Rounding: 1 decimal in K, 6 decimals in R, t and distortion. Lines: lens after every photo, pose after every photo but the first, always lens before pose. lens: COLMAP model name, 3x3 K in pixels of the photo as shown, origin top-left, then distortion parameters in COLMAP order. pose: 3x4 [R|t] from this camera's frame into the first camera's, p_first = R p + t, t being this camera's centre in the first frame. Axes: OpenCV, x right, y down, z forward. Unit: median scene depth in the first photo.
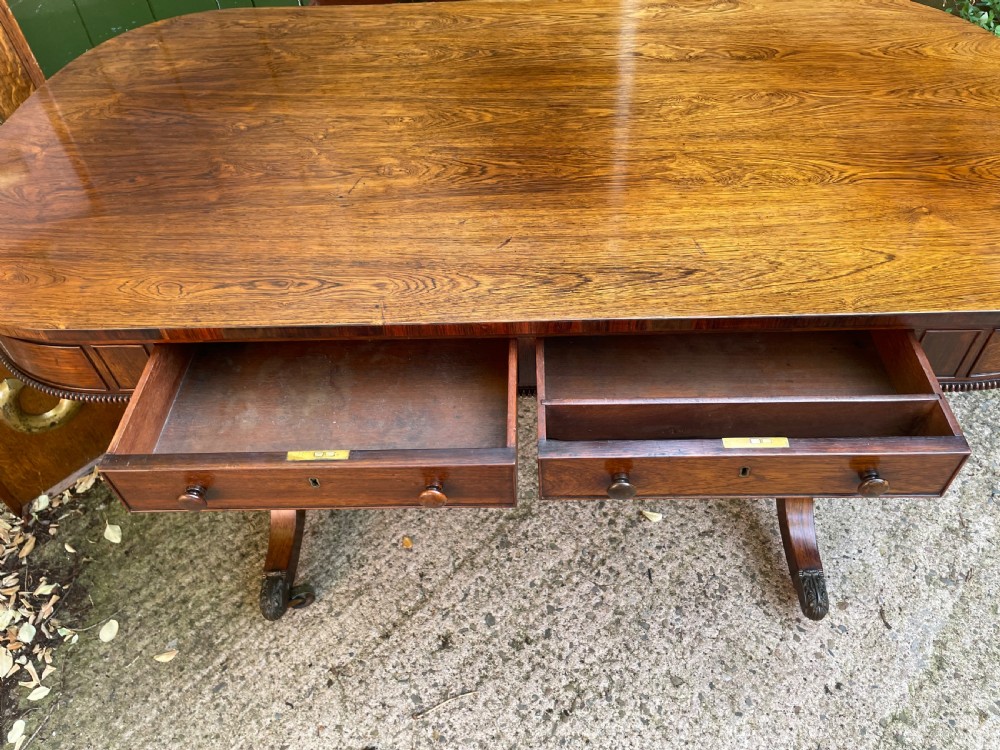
lens RADIAL K [[762.3, 0, 510.9], [0, 762.3, 365.5], [0, 0, 1]] dist [0.077640, -0.109950]
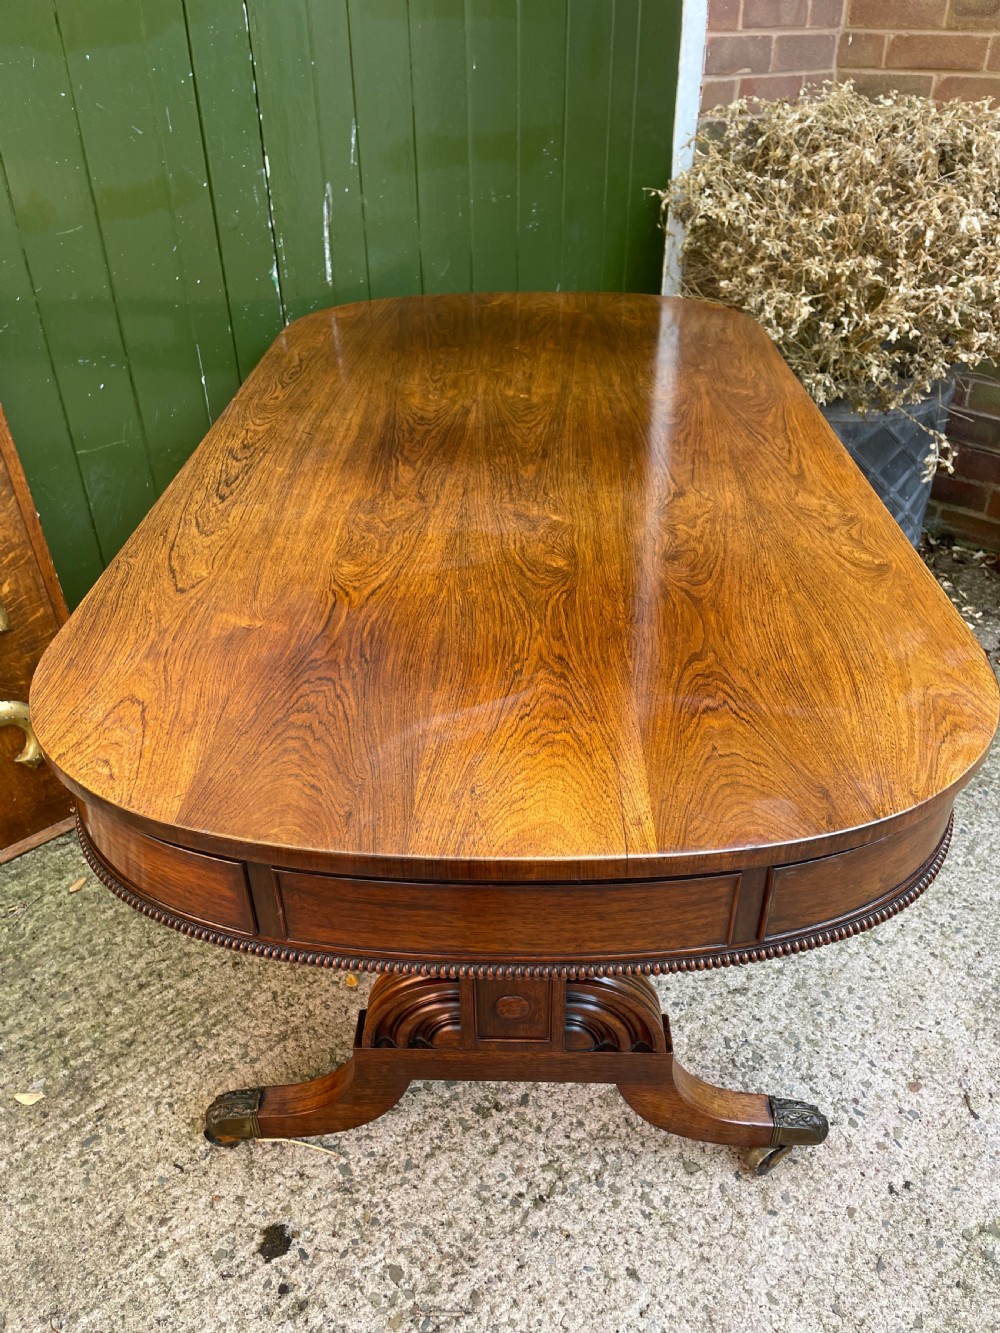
lens RADIAL K [[1016.1, 0, 496.6], [0, 1016.1, 677.8], [0, 0, 1]] dist [0.077640, -0.109950]
pose [[0.998268, 0.049749, -0.031390, 0.031888], [-0.055661, 0.971497, -0.230424, 0.179883], [0.019031, 0.231772, 0.972584, -0.087215]]
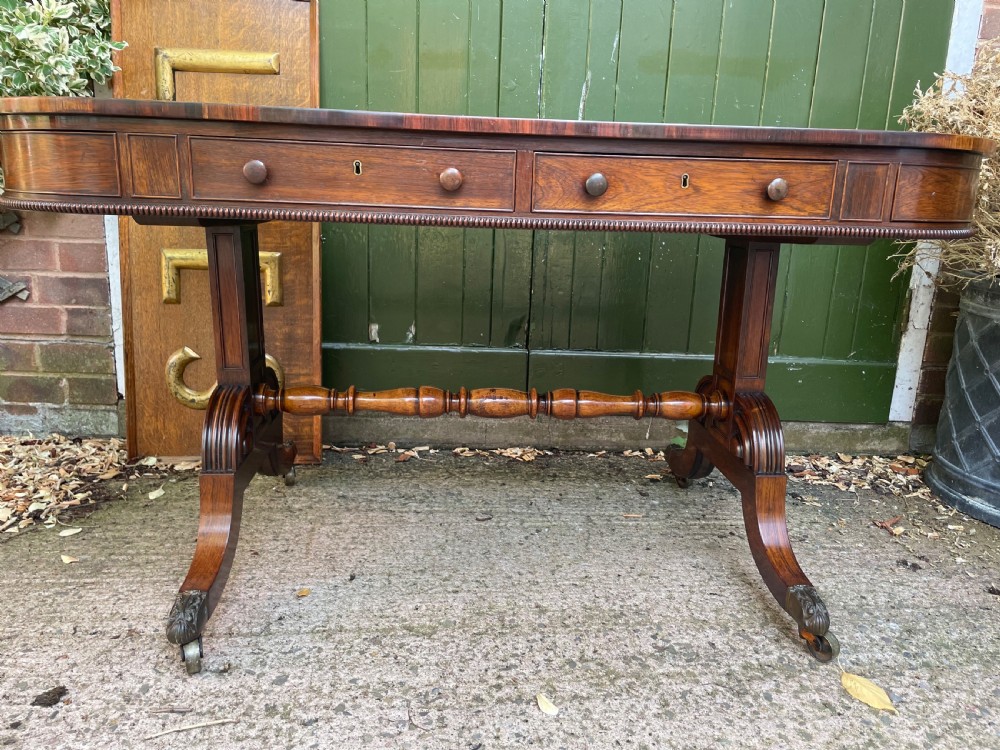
lens RADIAL K [[762.3, 0, 512.6], [0, 762.3, 369.8], [0, 0, 1]] dist [0.077640, -0.109950]
pose [[0.767993, 0.211442, -0.604548, 0.577370], [-0.512970, 0.768248, -0.382959, 0.274283], [0.383469, 0.604225, 0.698472, 0.356275]]
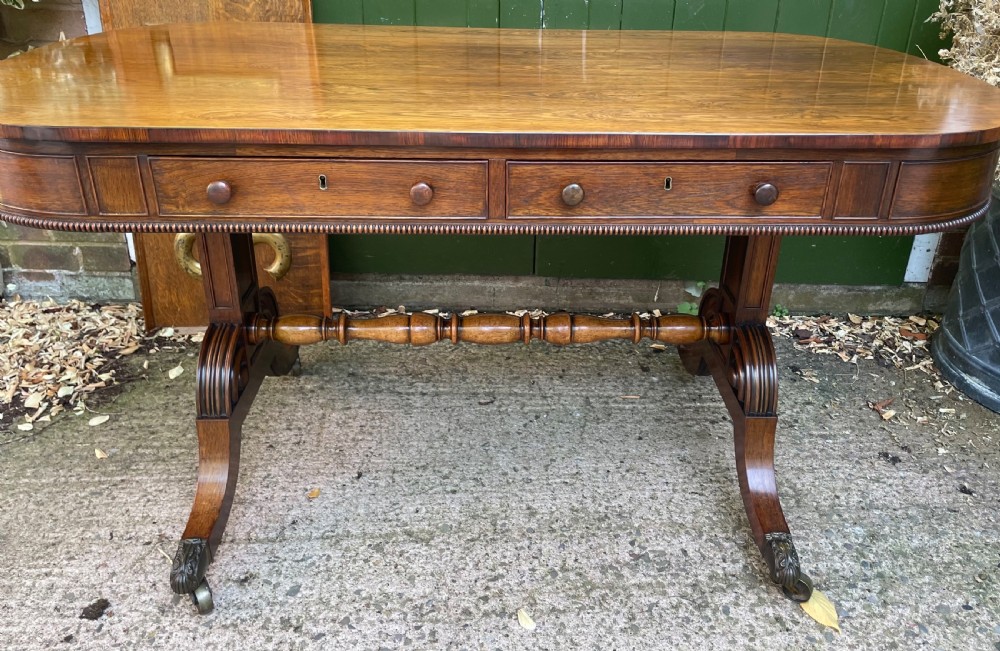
lens RADIAL K [[813.5, 0, 524.4], [0, 813.5, 276.1], [0, 0, 1]] dist [0.077661, -0.108632]
pose [[0.746962, 0.328654, -0.577957, 0.618325], [-0.522286, 0.827963, -0.204194, 0.086324], [0.411418, 0.454384, 0.790108, 0.193551]]
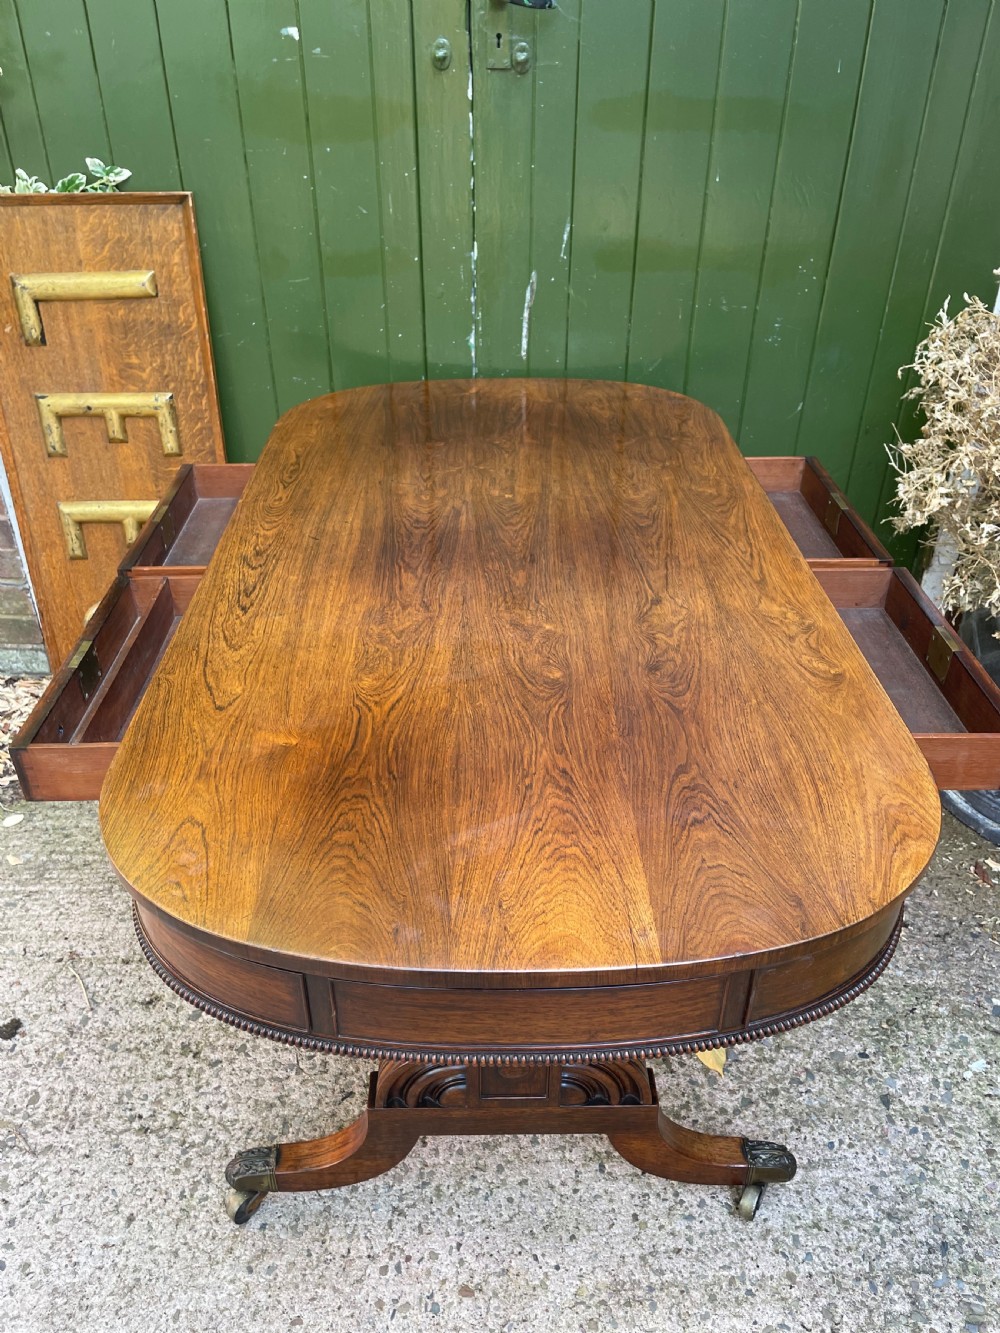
lens RADIAL K [[1016.1, 0, 495.1], [0, 1016.1, 678.4], [0, 0, 1]] dist [0.077640, -0.109950]
pose [[0.703518, 0.420126, -0.573199, 0.776899], [-0.537113, 0.842477, -0.041735, -0.152380], [0.465373, 0.337234, 0.818353, 0.025552]]
